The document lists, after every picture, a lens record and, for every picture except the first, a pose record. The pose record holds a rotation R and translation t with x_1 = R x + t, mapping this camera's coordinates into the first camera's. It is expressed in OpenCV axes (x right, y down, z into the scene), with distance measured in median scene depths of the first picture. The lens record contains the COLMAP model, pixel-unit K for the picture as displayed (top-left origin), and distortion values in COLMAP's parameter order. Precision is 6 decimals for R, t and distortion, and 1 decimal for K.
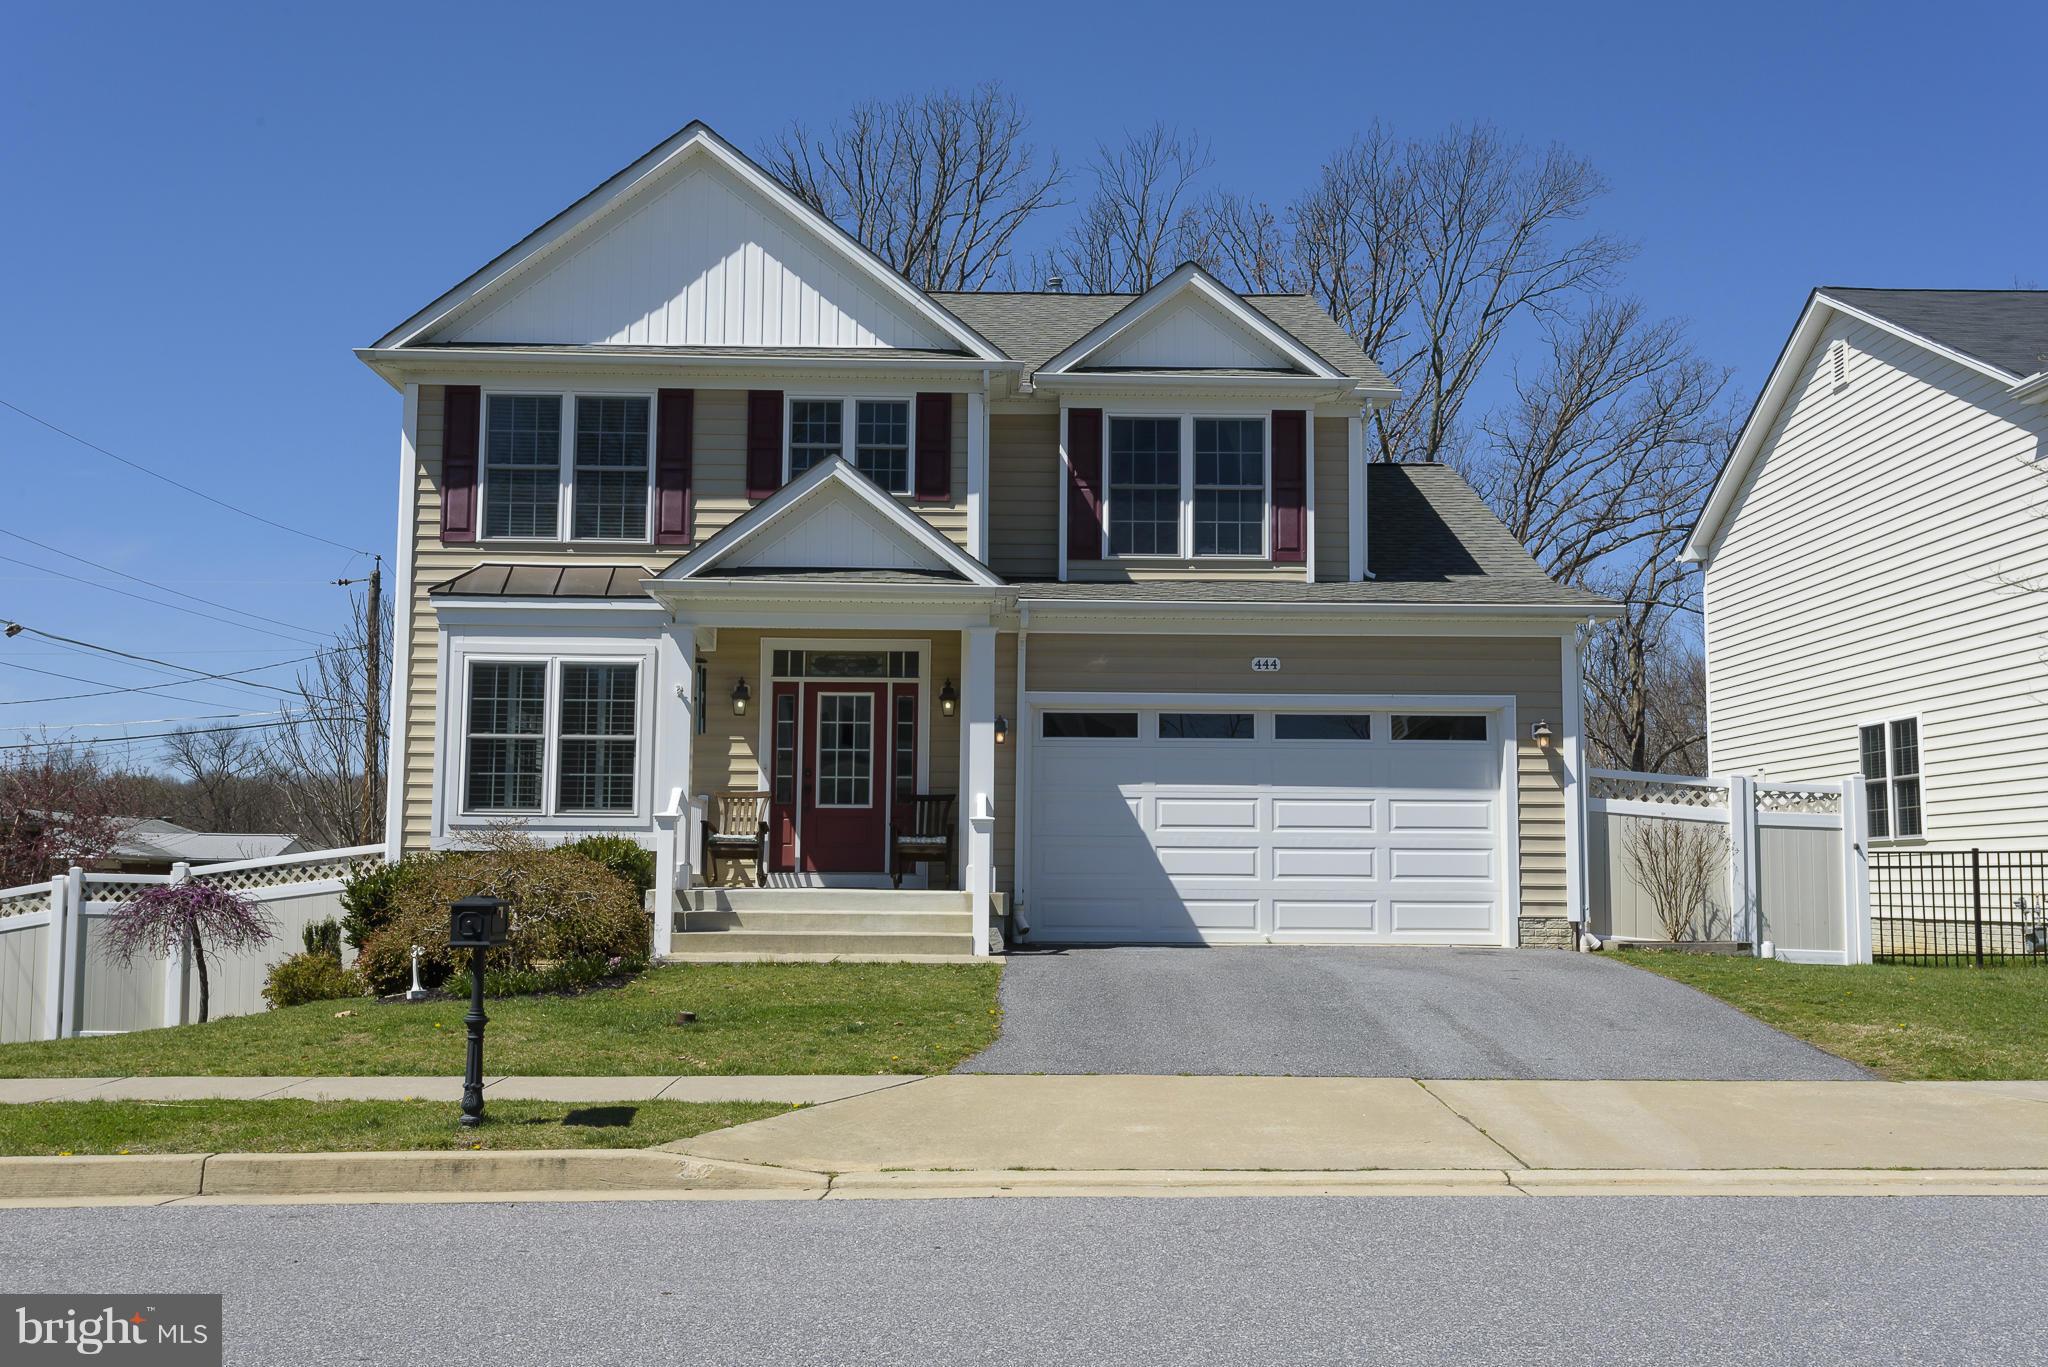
lens RADIAL K [[1949.6, 0, 1024.0], [0, 1949.6, 683.5], [0, 0, 1]] dist [0.029082, -0.011263]
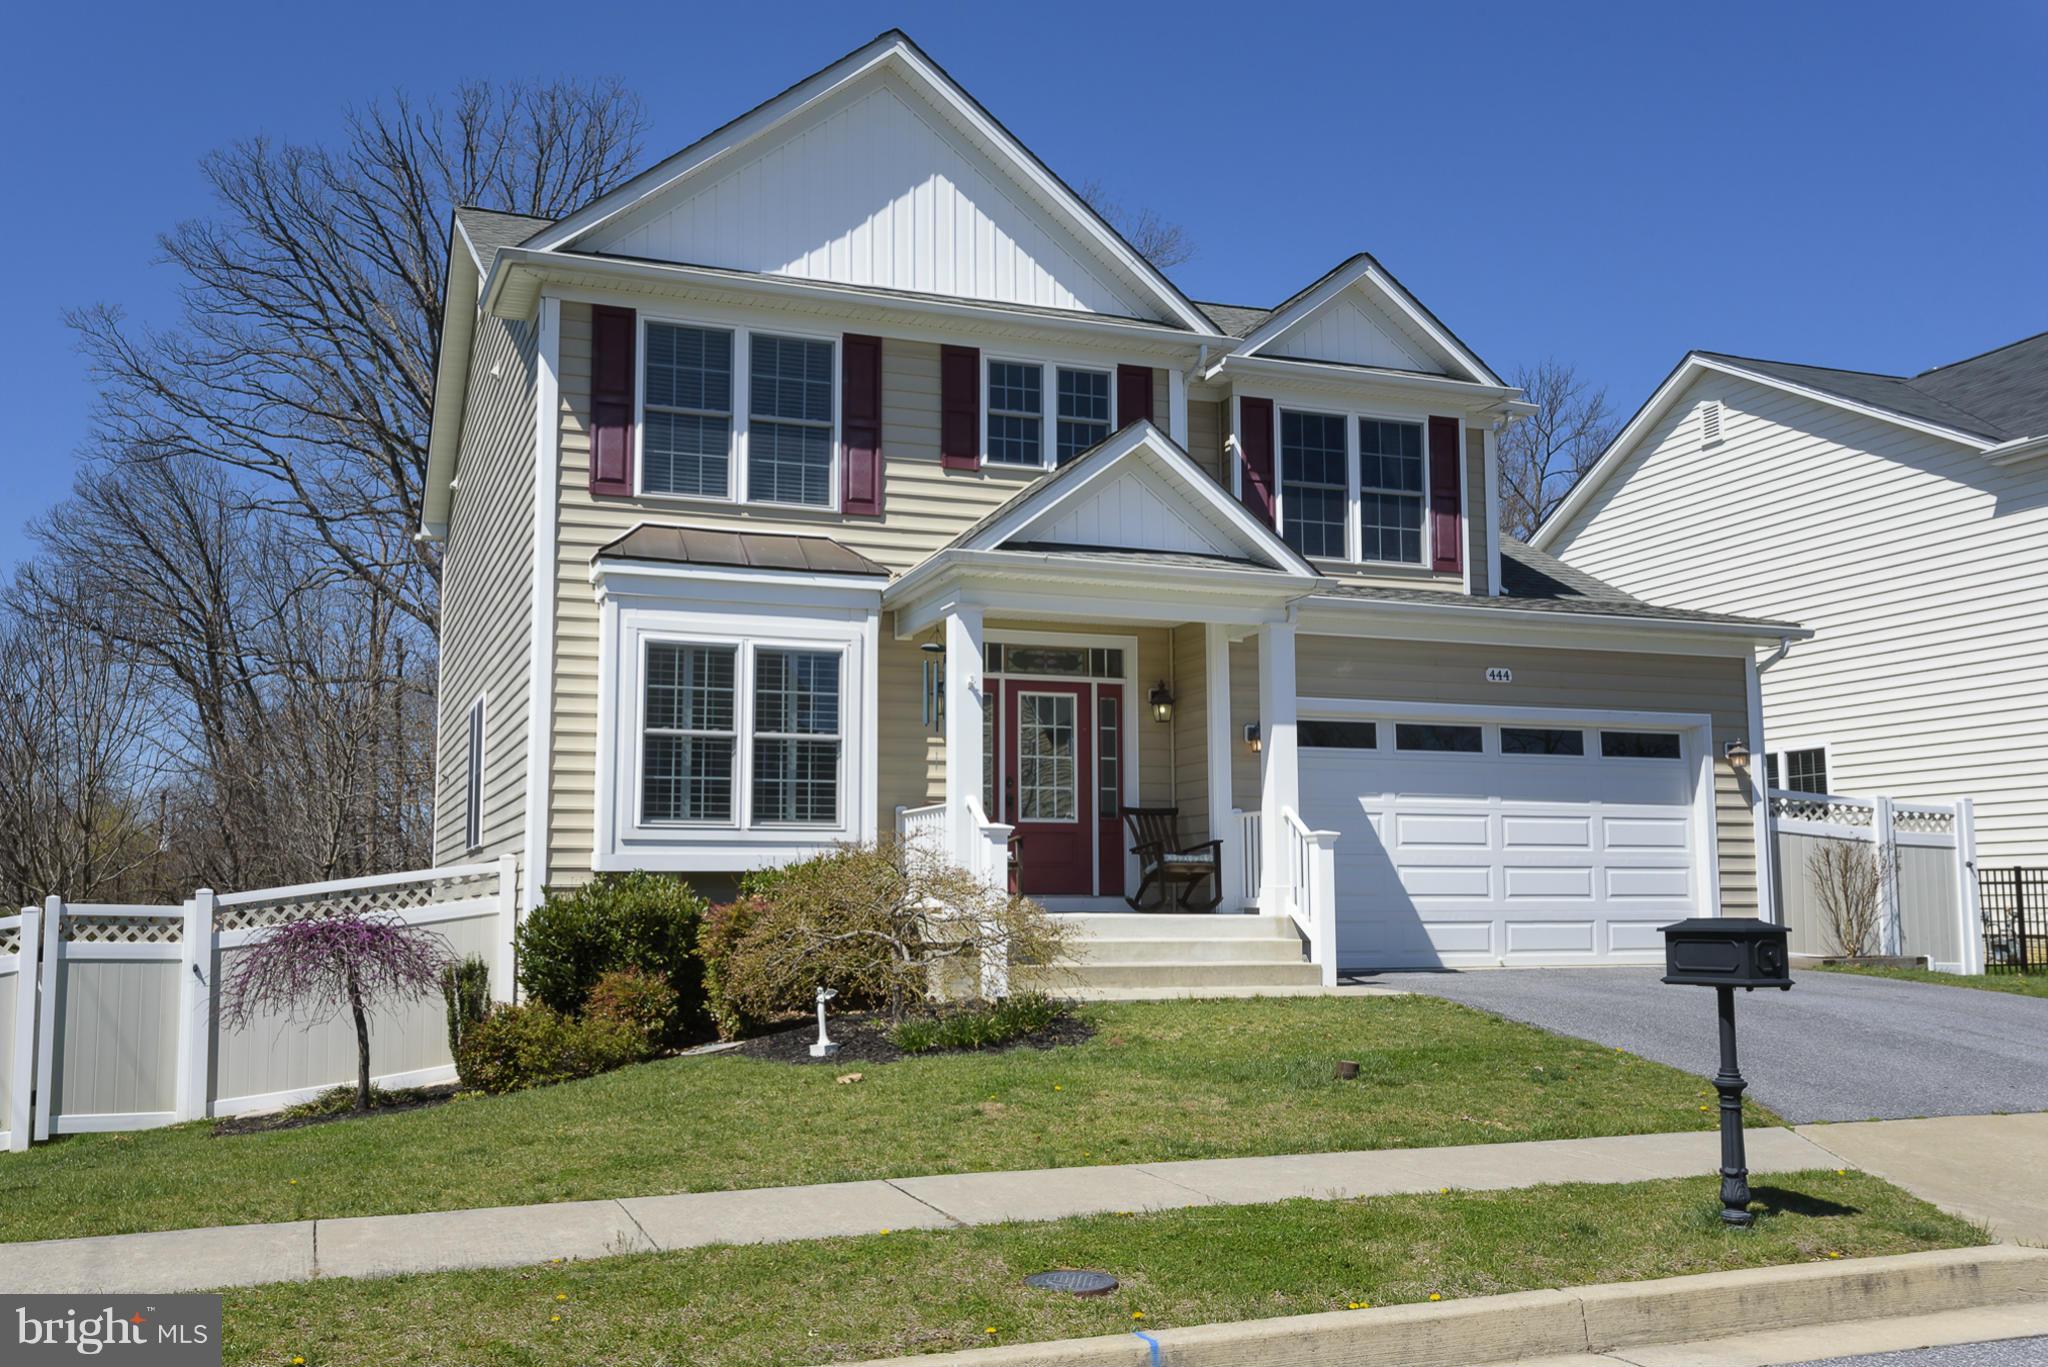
lens RADIAL K [[1870.8, 0, 1024.0], [0, 1870.8, 683.5], [0, 0, 1]] dist [0.020650, -0.013202]
pose [[0.940779, 0.031023, 0.337599, -0.389072], [-0.024691, 0.999430, -0.023036, 0.020390], [-0.338121, 0.013336, 0.941008, 0.202464]]
